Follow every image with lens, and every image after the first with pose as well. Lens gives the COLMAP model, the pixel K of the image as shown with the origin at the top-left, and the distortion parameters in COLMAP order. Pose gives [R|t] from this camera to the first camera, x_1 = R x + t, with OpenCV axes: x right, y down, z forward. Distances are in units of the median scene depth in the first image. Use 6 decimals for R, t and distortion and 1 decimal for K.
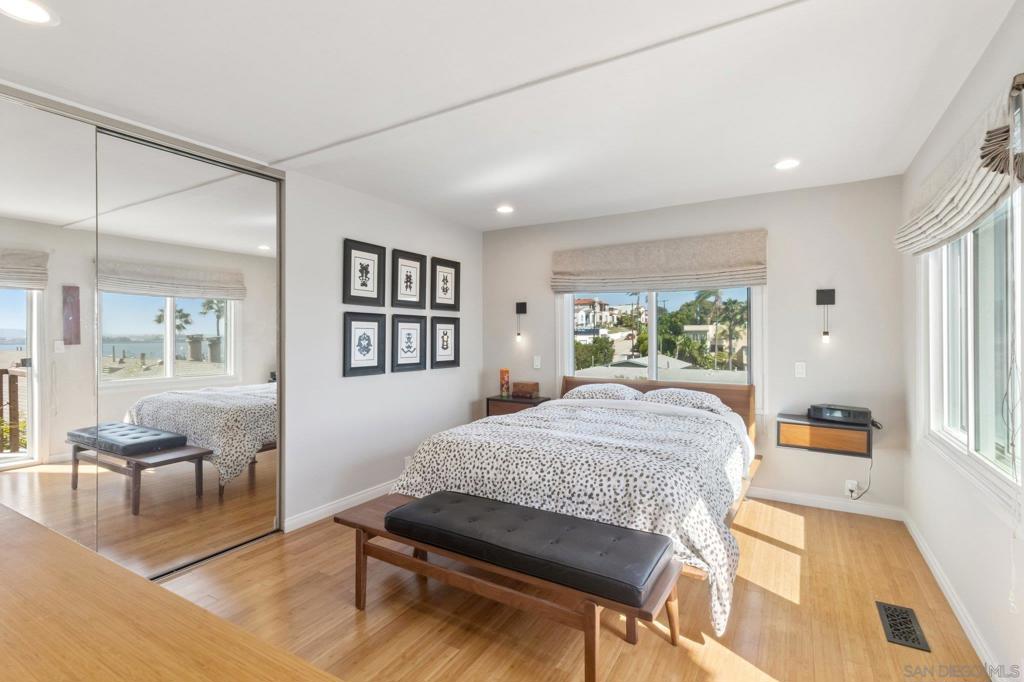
lens RADIAL K [[480.8, 0, 512.1], [0, 480.8, 332.4], [0, 0, 1]] dist [0.001188, 0.000822]
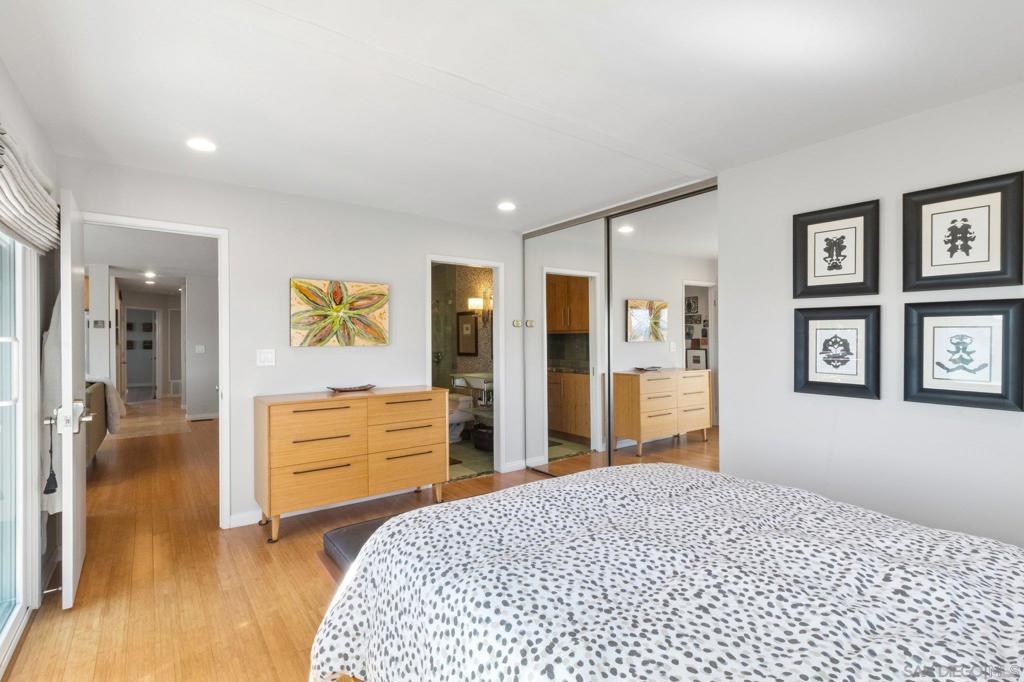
lens RADIAL K [[480.8, 0, 514.7], [0, 480.8, 339.7], [0, 0, 1]] dist [0.001188, 0.000822]
pose [[-0.377765, 0.004236, -0.925892, 0.540186], [0.005307, 0.999983, 0.002410, 0.003435], [0.925886, -0.004003, -0.377781, 0.853366]]
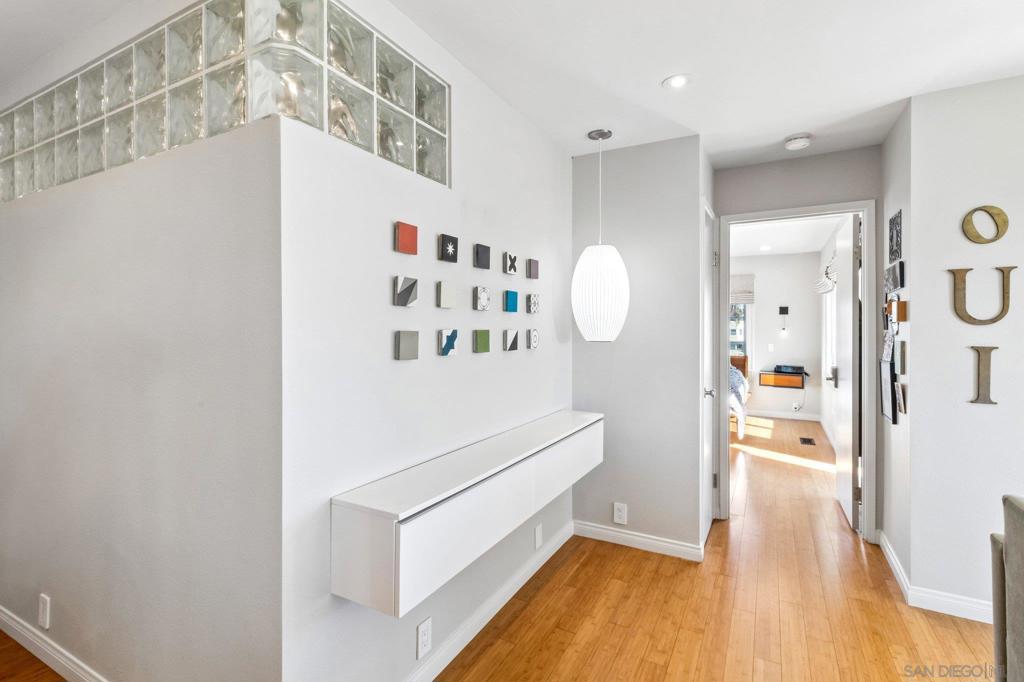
lens RADIAL K [[480.8, 0, 514.6], [0, 480.8, 337.3], [0, 0, 1]] dist [0.001188, 0.000822]
pose [[0.998444, 0.003983, 0.055625, -0.357470], [-0.004527, 0.999943, 0.009657, 0.013430], [-0.055583, -0.009893, 0.998405, -0.581248]]
